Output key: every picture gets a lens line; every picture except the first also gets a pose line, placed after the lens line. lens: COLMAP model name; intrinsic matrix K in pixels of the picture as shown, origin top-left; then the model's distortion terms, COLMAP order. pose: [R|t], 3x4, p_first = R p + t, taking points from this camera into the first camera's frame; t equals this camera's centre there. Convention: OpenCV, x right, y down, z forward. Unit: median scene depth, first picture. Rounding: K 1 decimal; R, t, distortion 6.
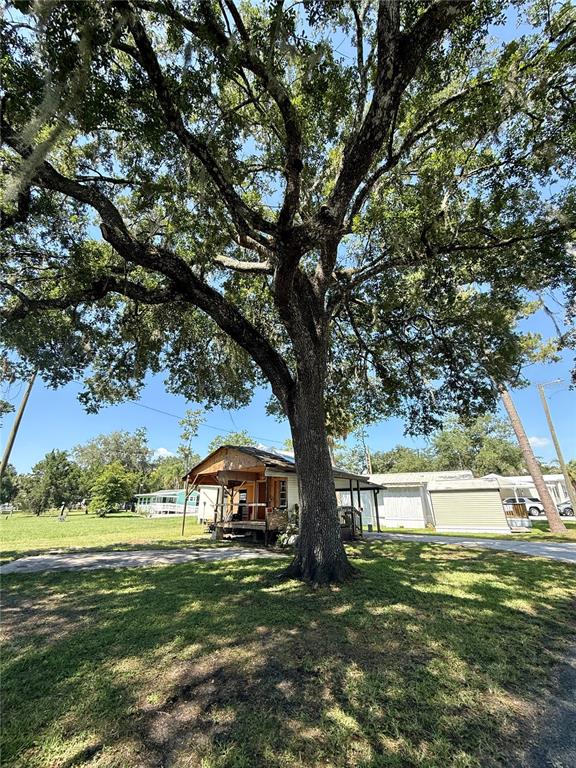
lens RADIAL K [[308.5, 0, 285.9], [0, 308.5, 378.0], [0, 0, 1]] dist [0.000000, -0.000448]
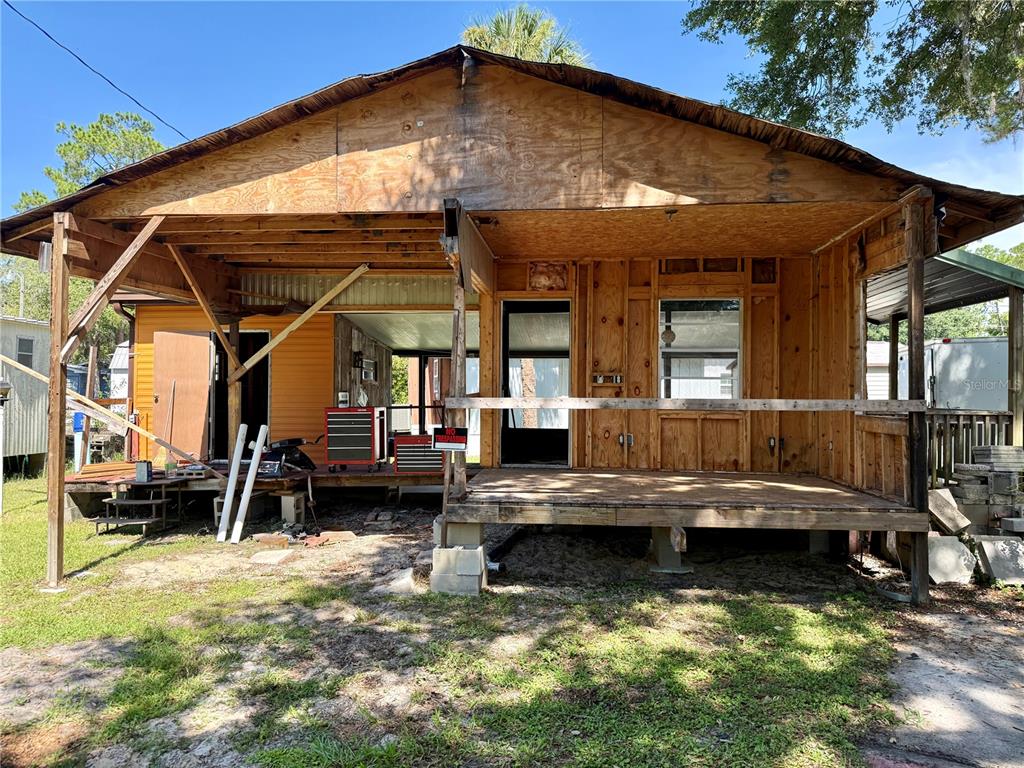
lens RADIAL K [[726.0, 0, 516.0], [0, 726.0, 391.9], [0, 0, 1]] dist [0.034880, -0.043667]
pose [[0.764539, 0.008922, 0.644516, -0.644290], [-0.251085, 0.925046, 0.285037, 0.416781], [-0.593664, -0.379750, 0.709474, 1.032126]]
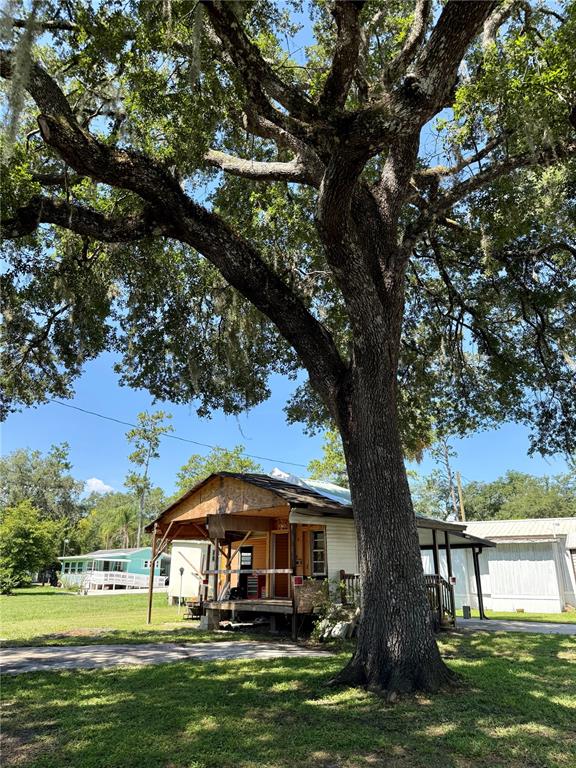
lens RADIAL K [[544.5, 0, 287.0], [0, 544.5, 380.3], [0, 0, 1]] dist [0.034880, -0.043667]
pose [[0.999170, -0.013396, -0.038473, -0.032318], [0.015252, 0.998713, 0.048369, -0.009583], [0.037776, -0.048915, 0.998088, -0.038842]]
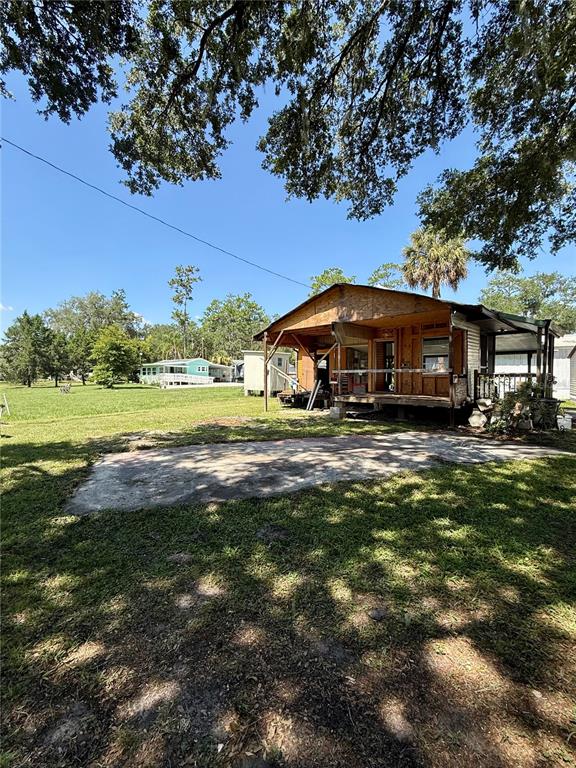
lens RADIAL K [[339.7, 0, 287.7], [0, 339.7, 383.6], [0, 0, 1]] dist [-0.004396, 0.000423]
pose [[0.999237, 0.000039, 0.039052, -0.510375], [-0.015651, 0.916584, 0.399536, 0.205824], [-0.035779, -0.399842, 0.915885, 0.465200]]
